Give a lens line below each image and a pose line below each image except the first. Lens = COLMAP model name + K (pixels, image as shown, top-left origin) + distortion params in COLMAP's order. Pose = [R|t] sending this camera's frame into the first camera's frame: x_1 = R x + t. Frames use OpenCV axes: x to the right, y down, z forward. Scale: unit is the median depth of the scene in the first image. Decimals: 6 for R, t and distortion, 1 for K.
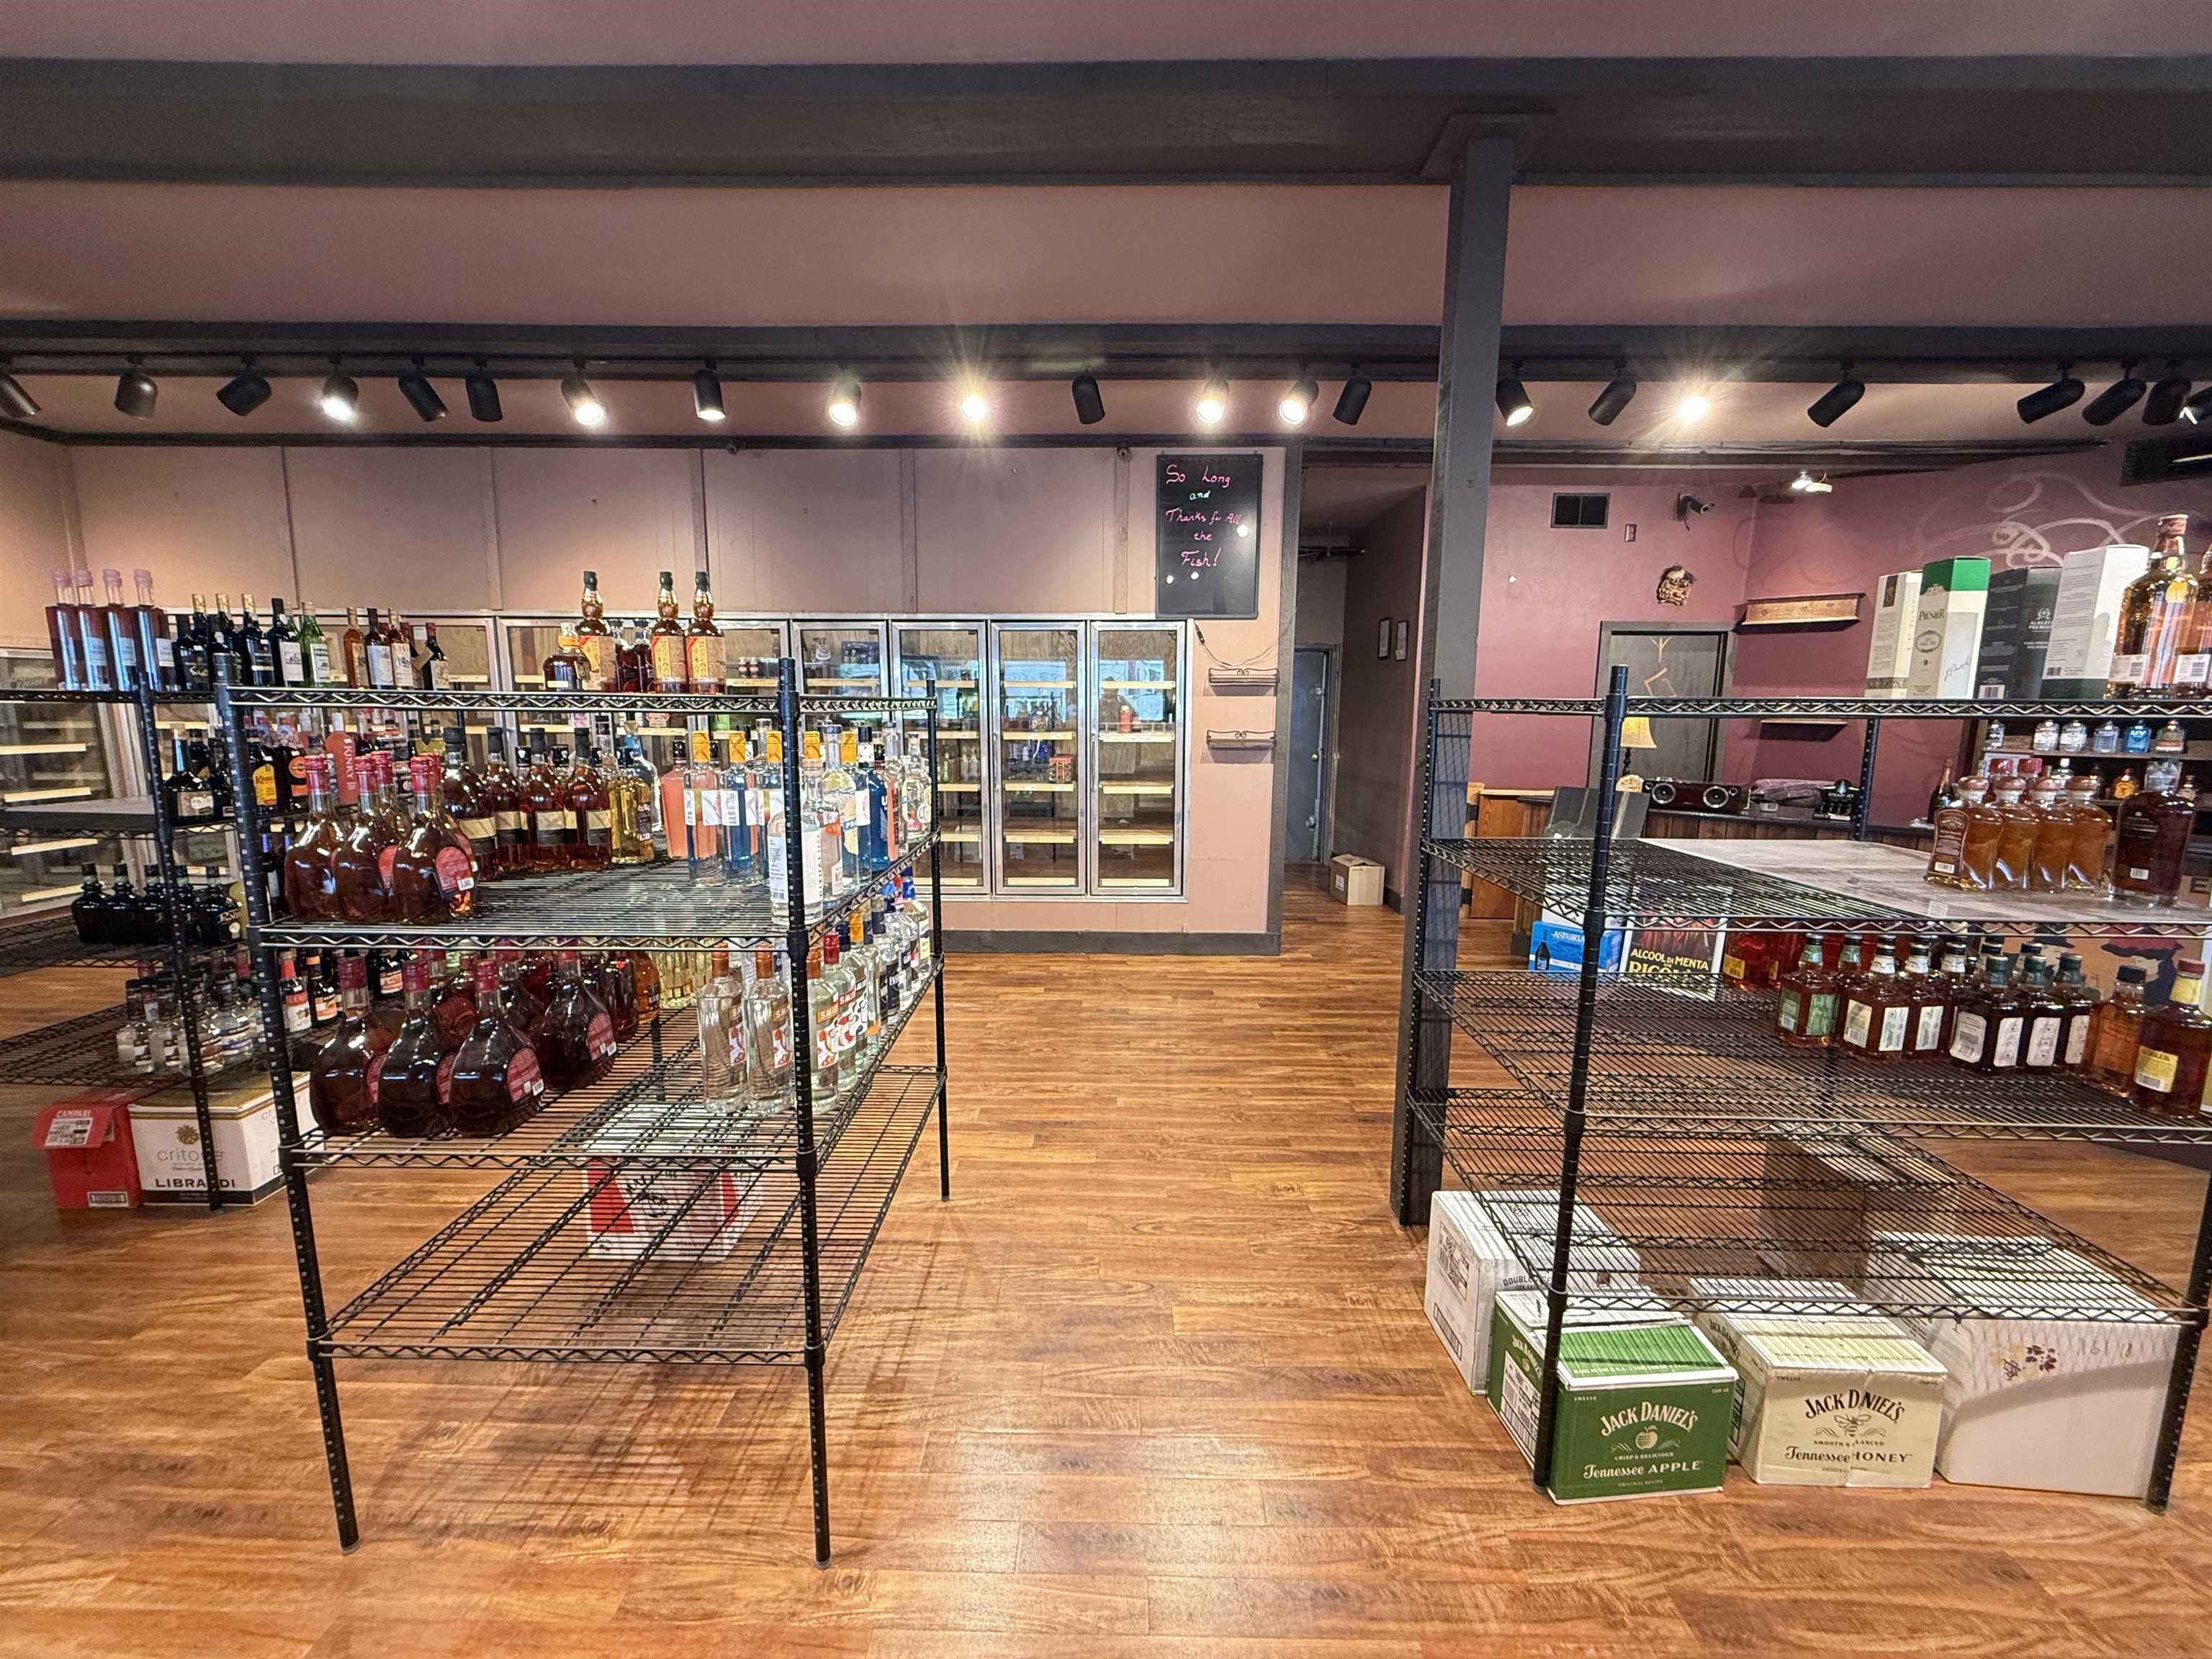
lens RADIAL K [[877.0, 0, 1097.6], [0, 877.0, 835.7], [0, 0, 1]] dist [-0.000758, -0.000148]
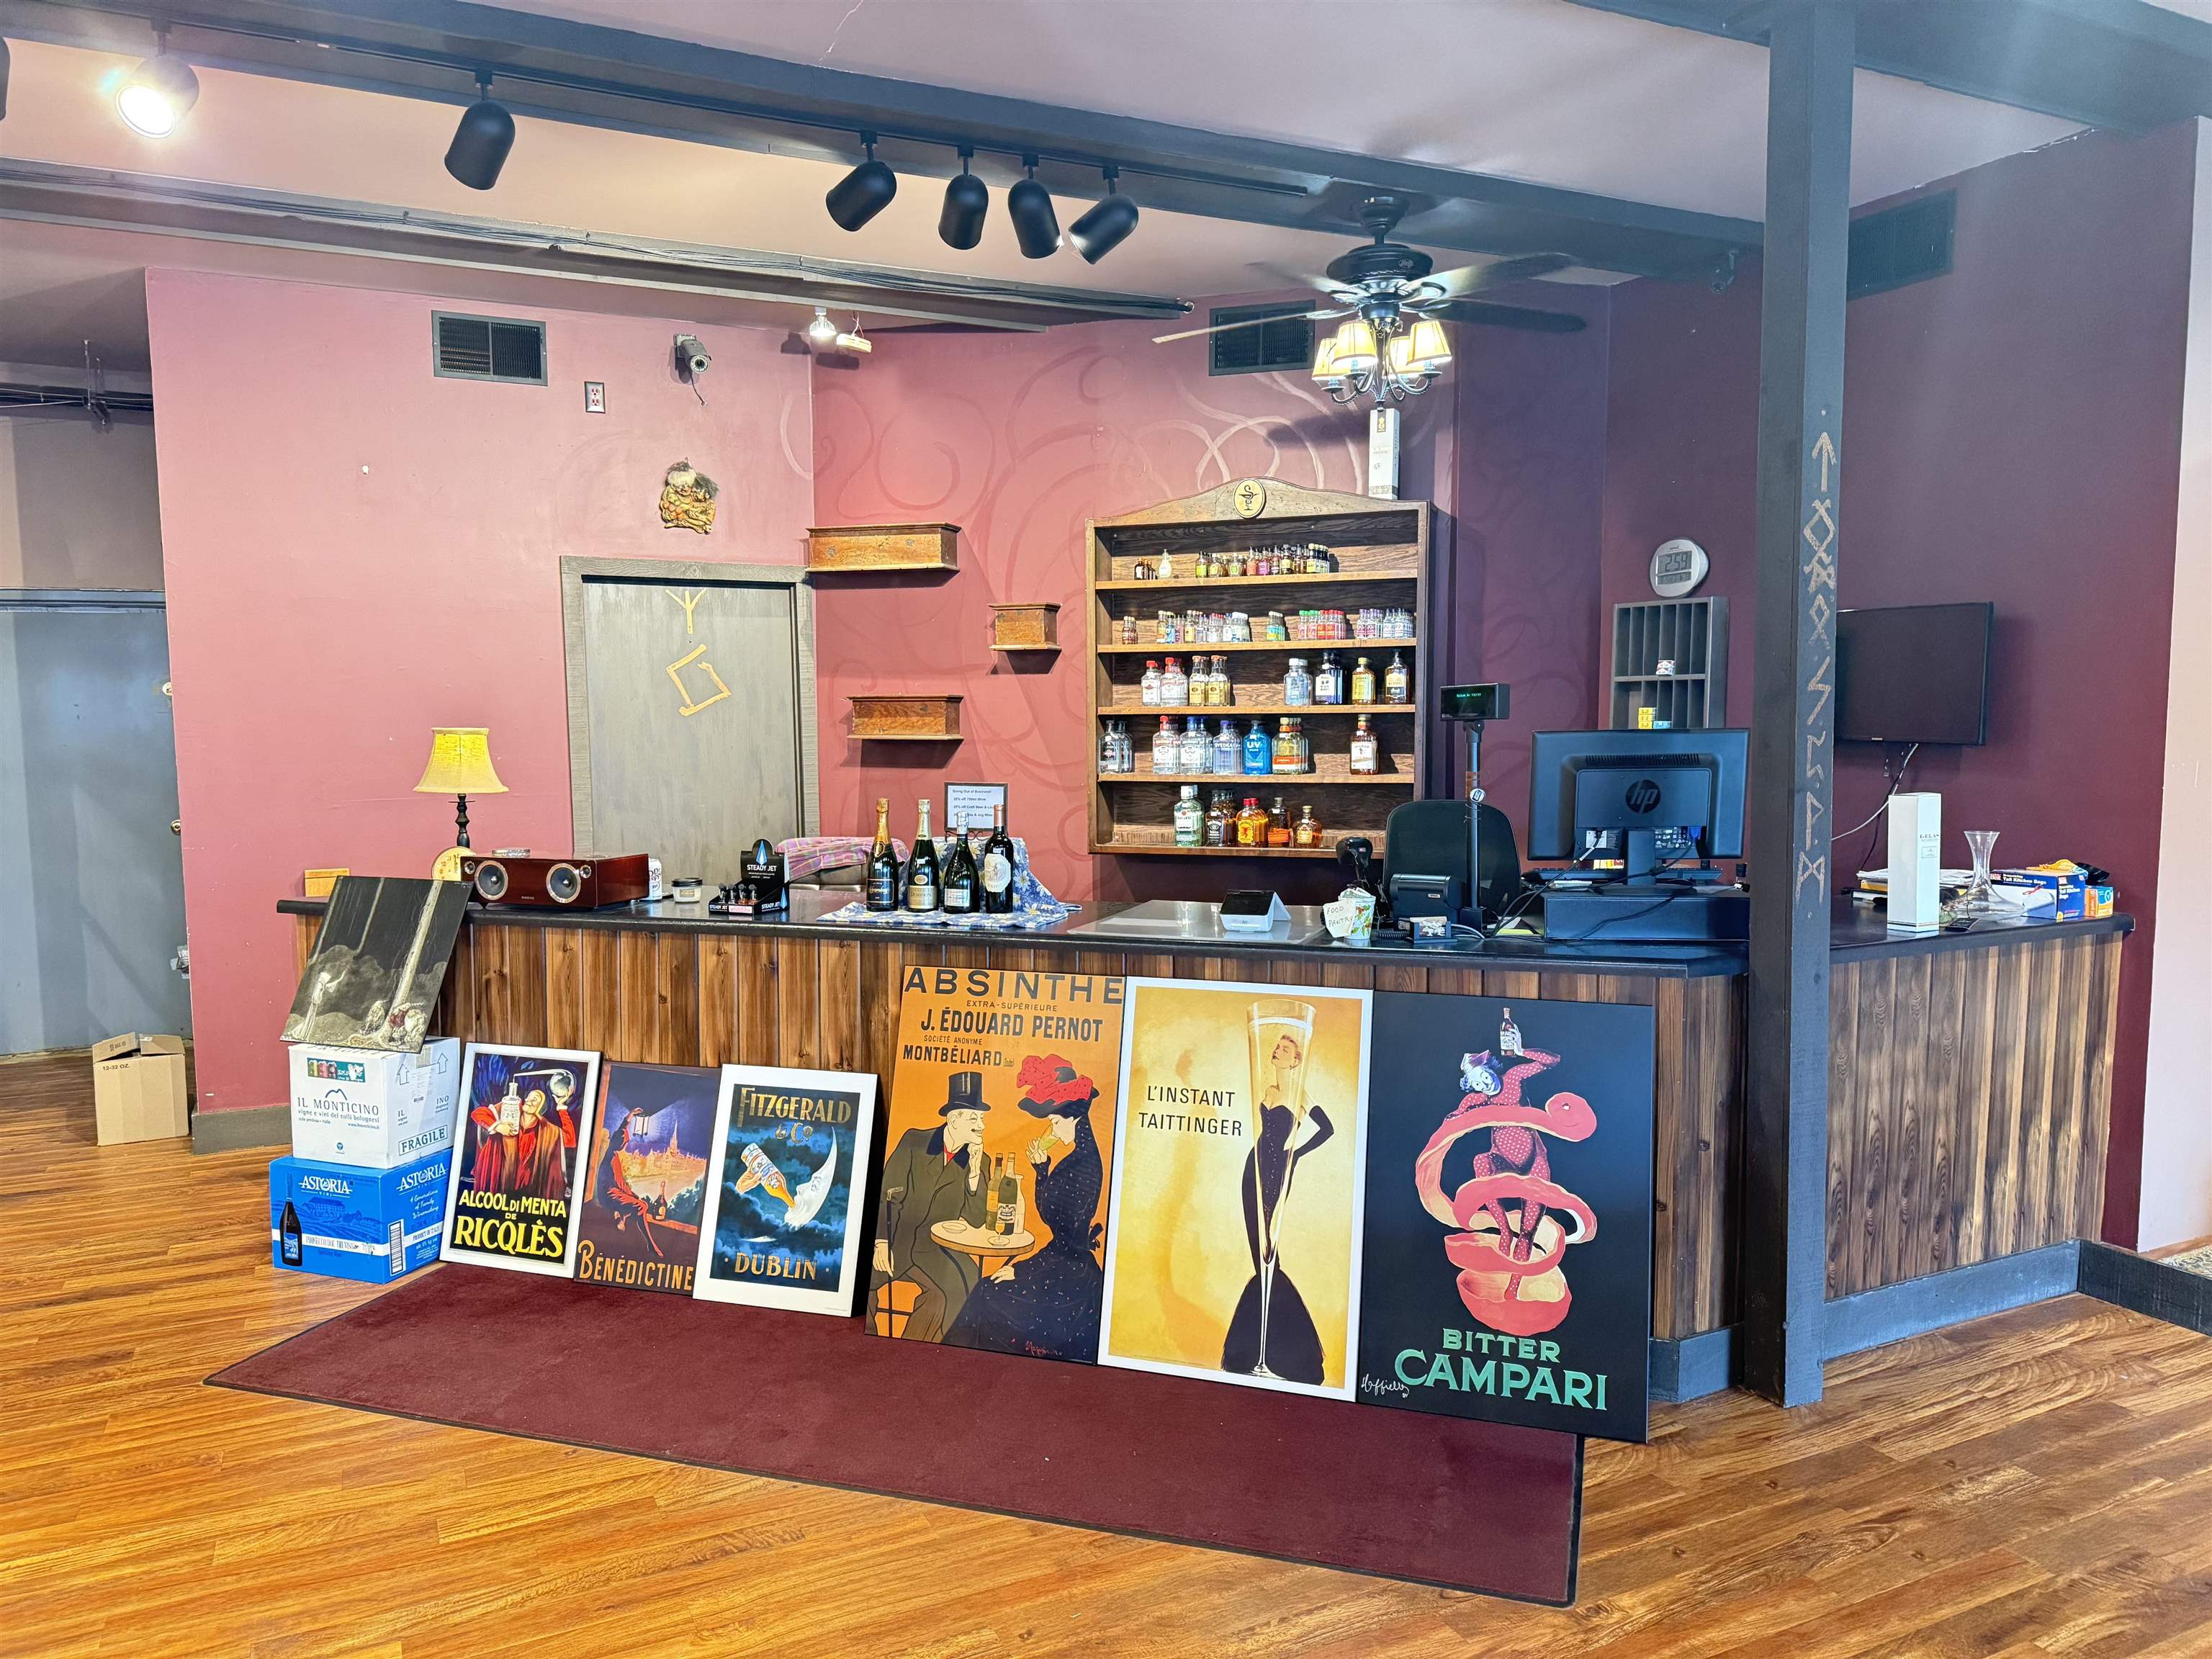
lens RADIAL K [[1542.4, 0, 1112.7], [0, 1542.4, 837.5], [0, 0, 1]] dist [0.098832, -0.127771]
pose [[0.890197, -0.049746, 0.452853, 0.675796], [0.081042, 0.995458, -0.049956, 0.003057], [-0.448311, 0.081171, 0.890185, 0.016554]]
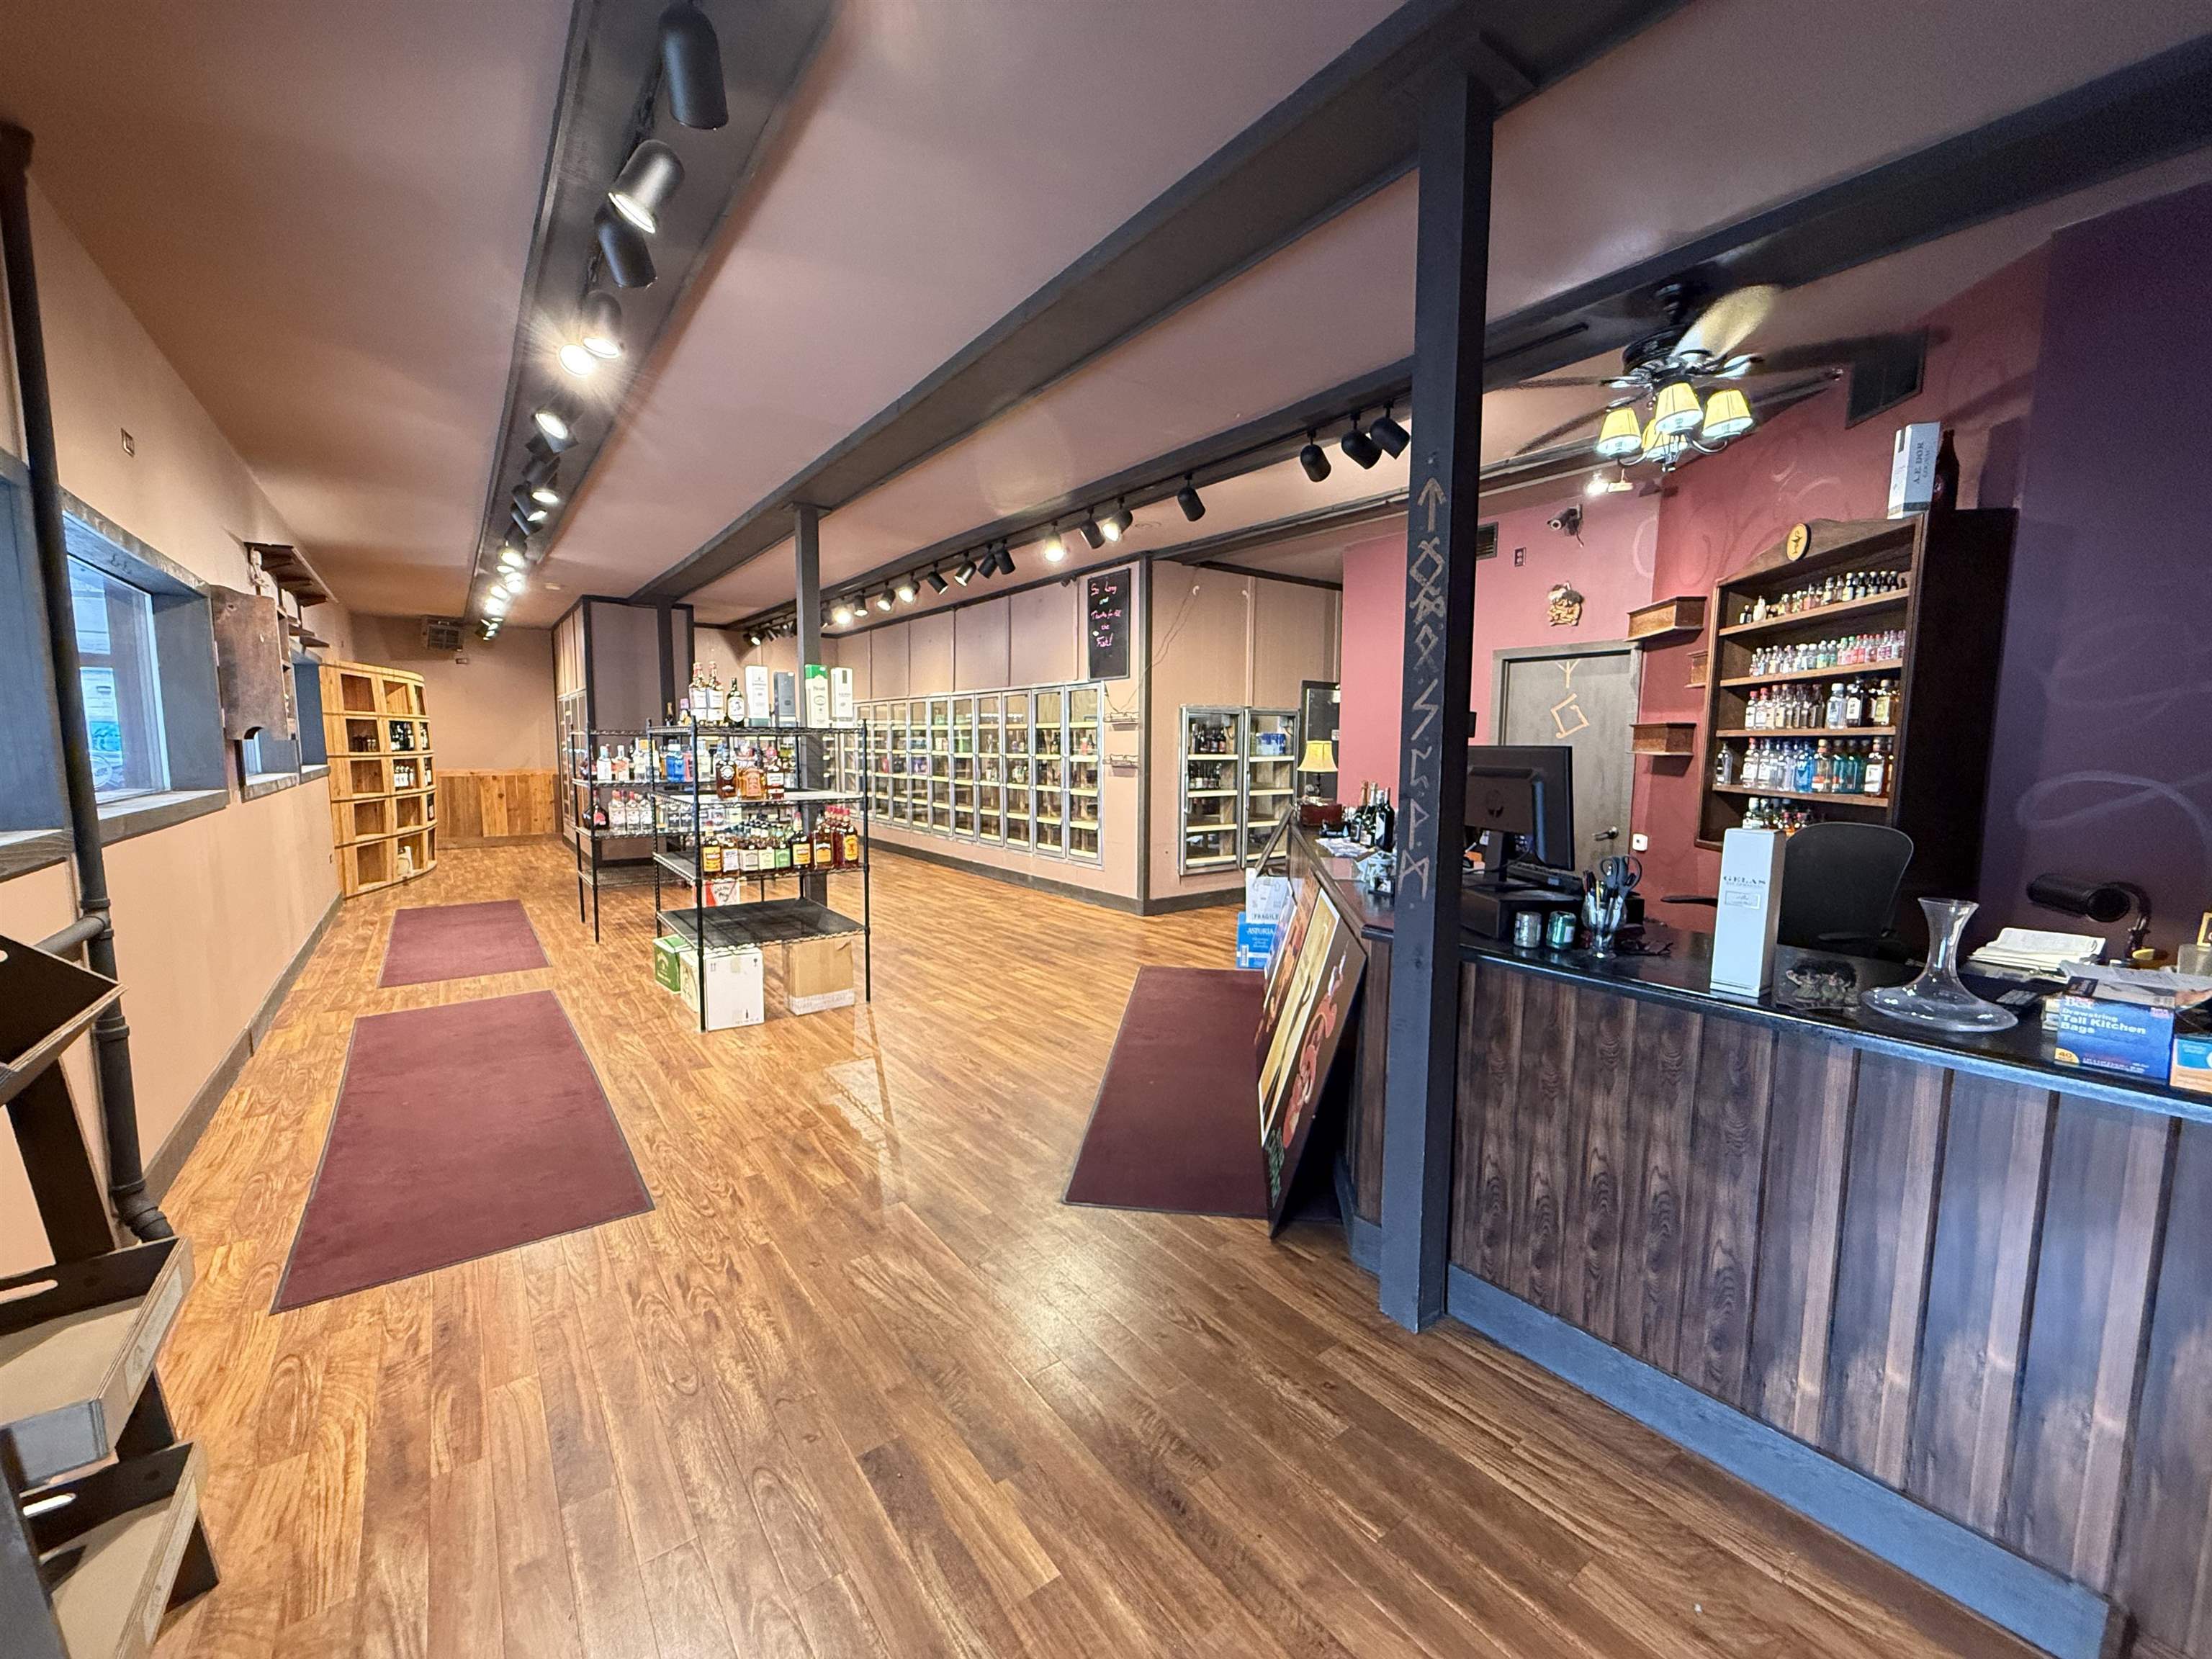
lens RADIAL K [[877.0, 0, 1097.6], [0, 877.0, 835.7], [0, 0, 1]] dist [-0.000758, -0.000148]
pose [[0.607242, 0.080838, -0.790394, 1.706114], [-0.120354, 0.992690, 0.009063, 0.007694], [0.785349, 0.089624, 0.612532, 0.115019]]
